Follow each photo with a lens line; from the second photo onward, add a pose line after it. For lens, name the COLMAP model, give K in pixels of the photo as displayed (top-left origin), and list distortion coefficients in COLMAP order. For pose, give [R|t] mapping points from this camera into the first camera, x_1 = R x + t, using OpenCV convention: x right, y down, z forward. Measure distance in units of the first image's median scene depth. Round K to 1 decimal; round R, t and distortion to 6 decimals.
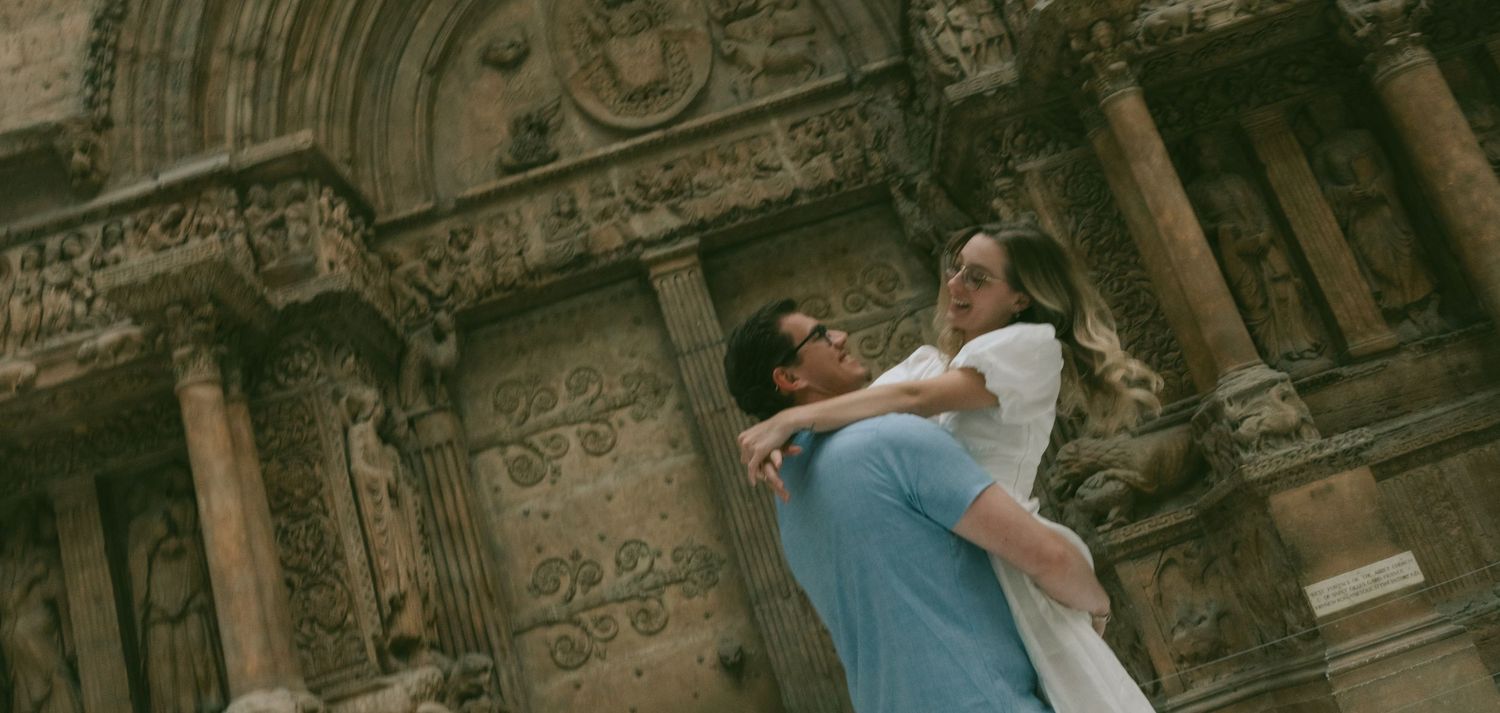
lens RADIAL K [[1539.3, 0, 751.3], [0, 1539.3, 212.0], [0, 0, 1]] dist [-0.011842, 0.000000]
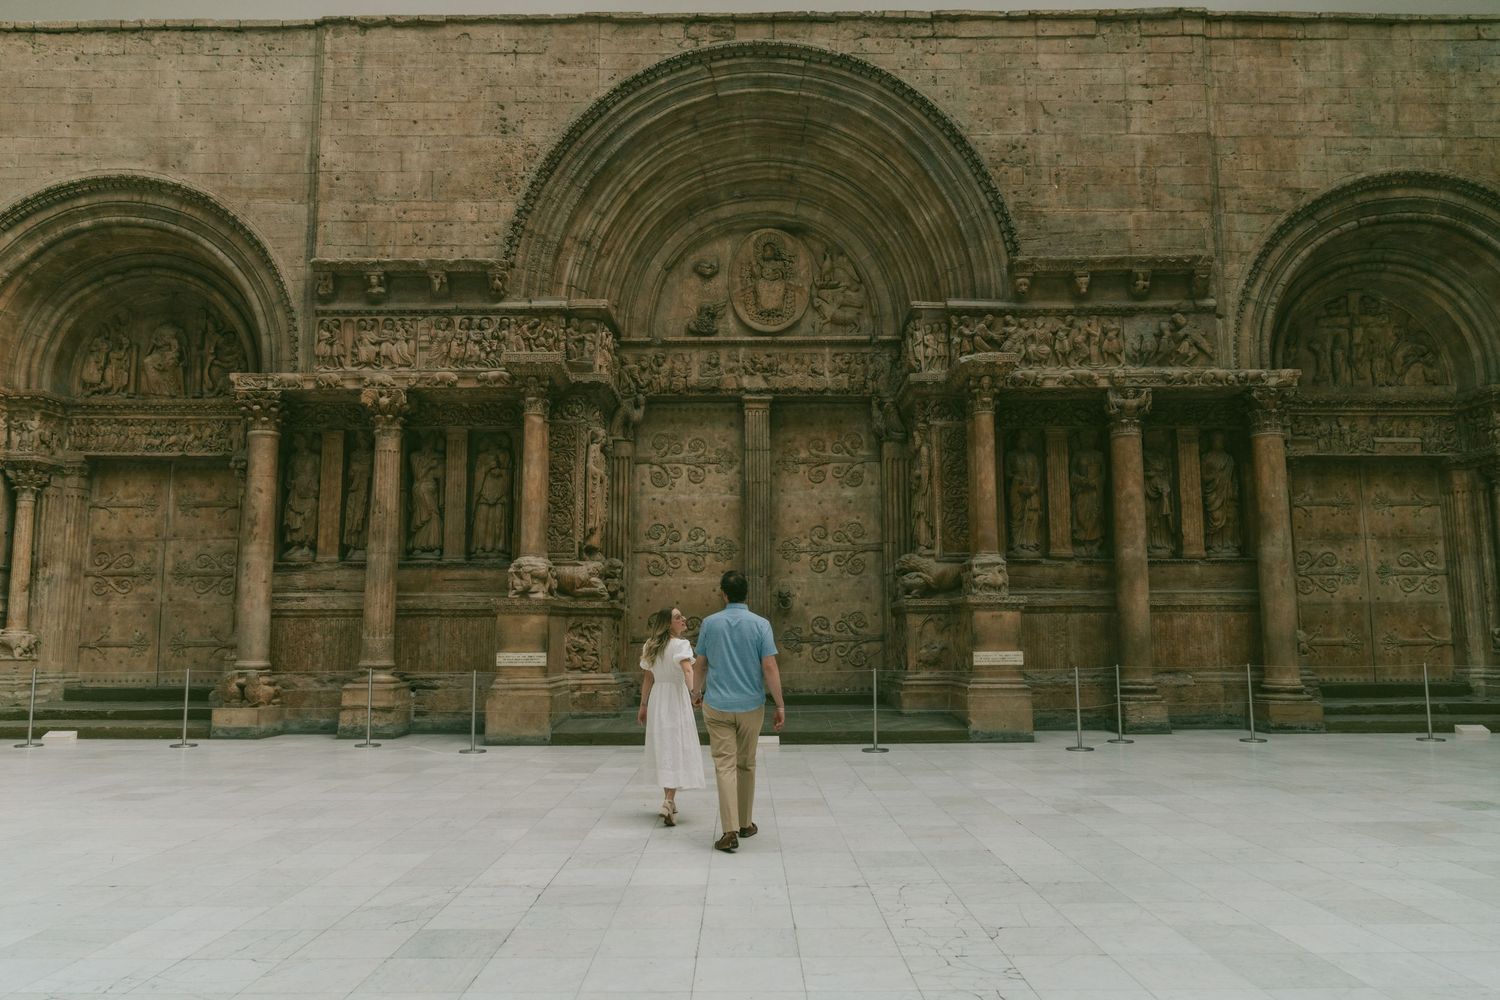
lens RADIAL K [[1084.2, 0, 749.1], [0, 1084.2, 504.8], [0, 0, 1]] dist [-0.006216, -0.000075]
pose [[0.953546, 0.301053, 0.010816, -0.040083], [-0.294689, 0.924734, 0.240884, -0.201438], [0.062517, -0.232881, 0.970494, -0.443928]]
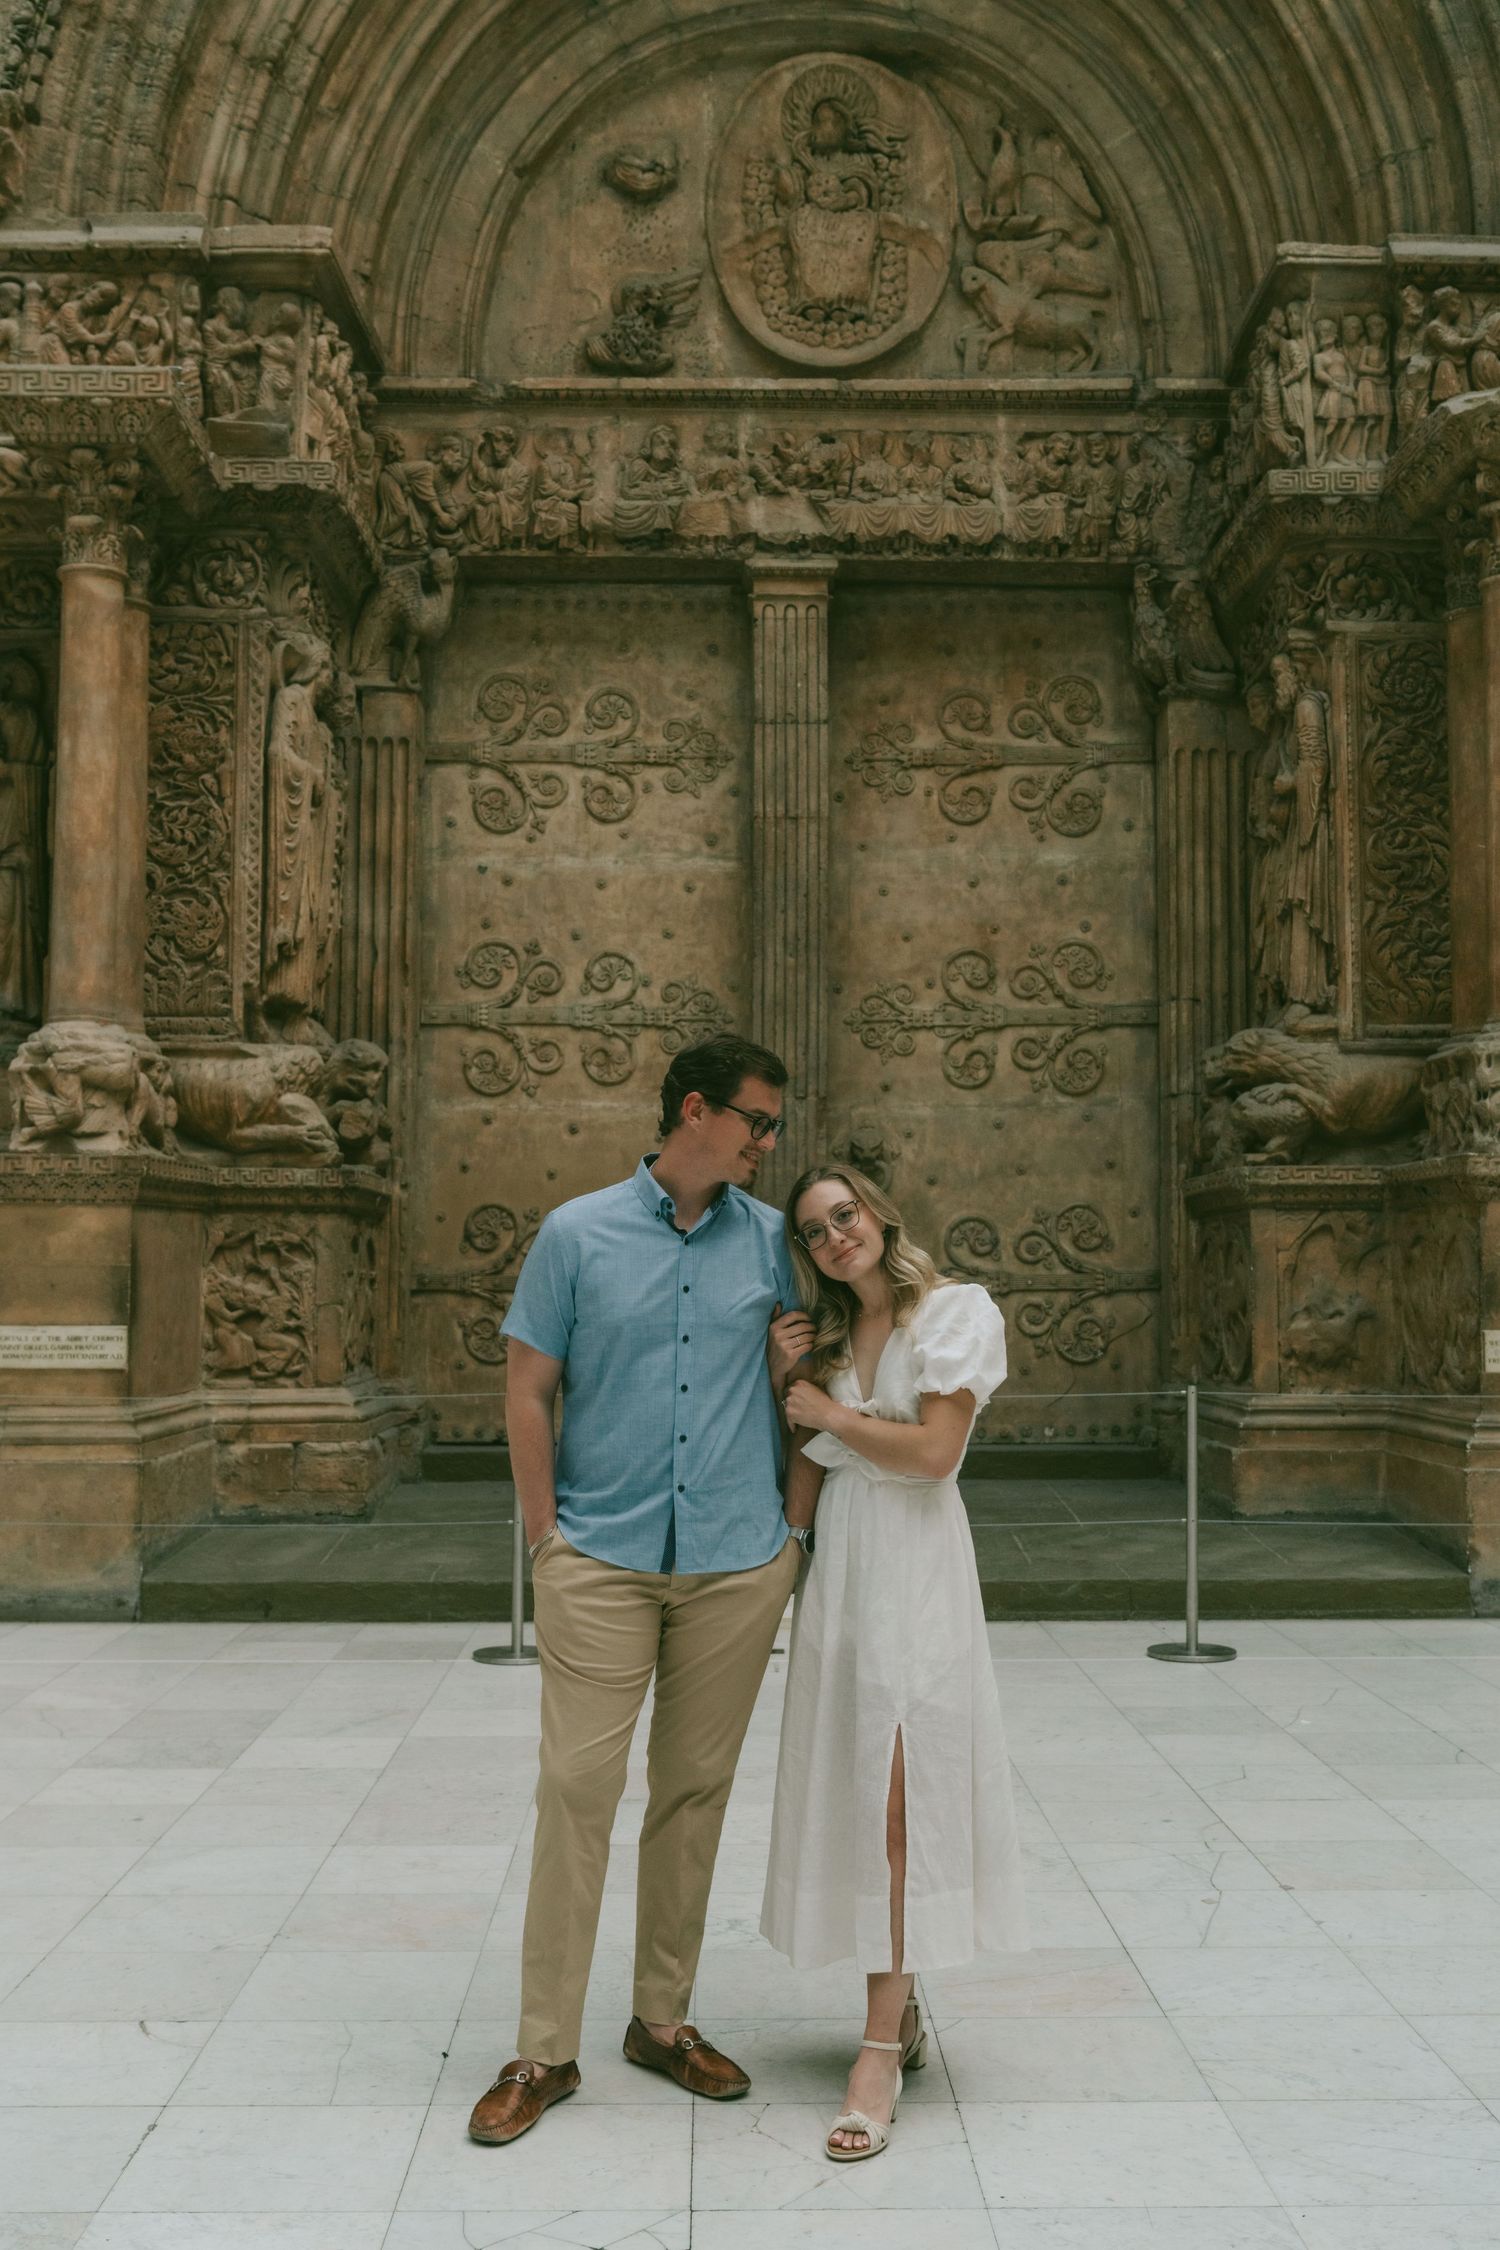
lens RADIAL K [[2378.7, 0, 748.7], [0, 2378.7, 1110.6], [0, 0, 1]] dist [0.009124, 0.000000]
pose [[0.951399, 0.305764, 0.036730, -0.039725], [-0.303058, 0.908366, 0.288144, -0.057398], [0.054740, -0.285271, 0.956882, -0.065513]]
